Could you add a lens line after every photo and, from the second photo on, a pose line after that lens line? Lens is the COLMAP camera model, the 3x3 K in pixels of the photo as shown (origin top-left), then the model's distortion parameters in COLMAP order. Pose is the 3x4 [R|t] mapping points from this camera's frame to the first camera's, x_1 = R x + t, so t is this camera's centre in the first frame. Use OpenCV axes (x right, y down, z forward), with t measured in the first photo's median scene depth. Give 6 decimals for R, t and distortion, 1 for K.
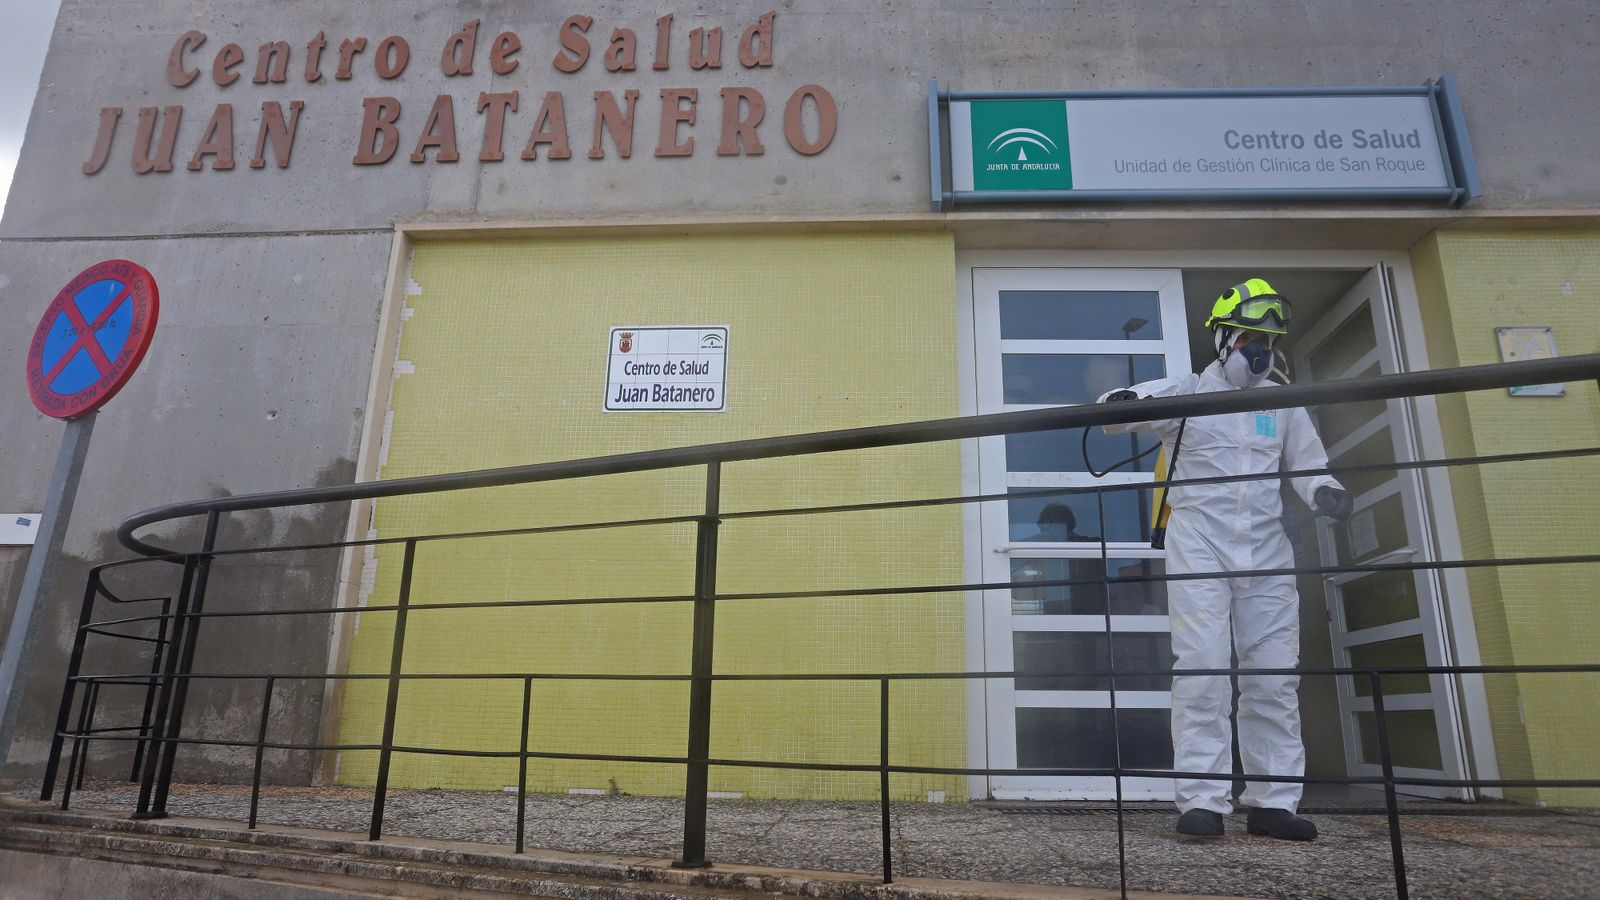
lens RADIAL K [[907.8, 0, 820.8], [0, 907.8, 448.9], [0, 0, 1]] dist [-0.072496, 0.048896]
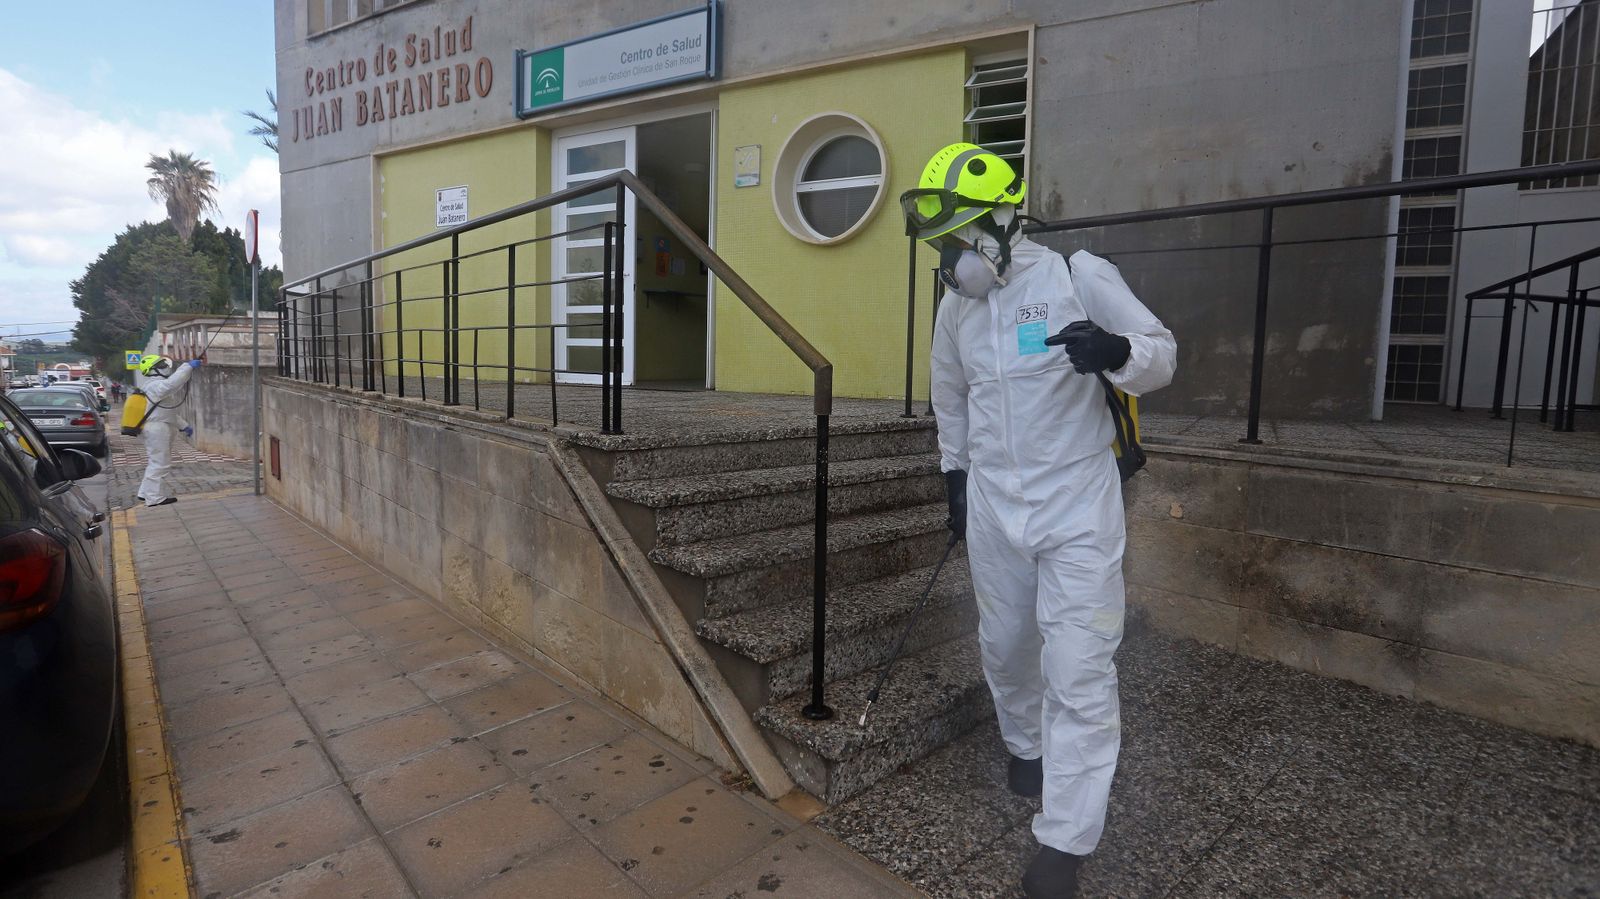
lens RADIAL K [[907.8, 0, 820.8], [0, 907.8, 448.4], [0, 0, 1]] dist [-0.072496, 0.048896]
pose [[0.867840, 0.055639, -0.493718, 1.753258], [0.121718, 0.939621, 0.319840, -0.119804], [0.481703, -0.337665, 0.808668, -0.601470]]
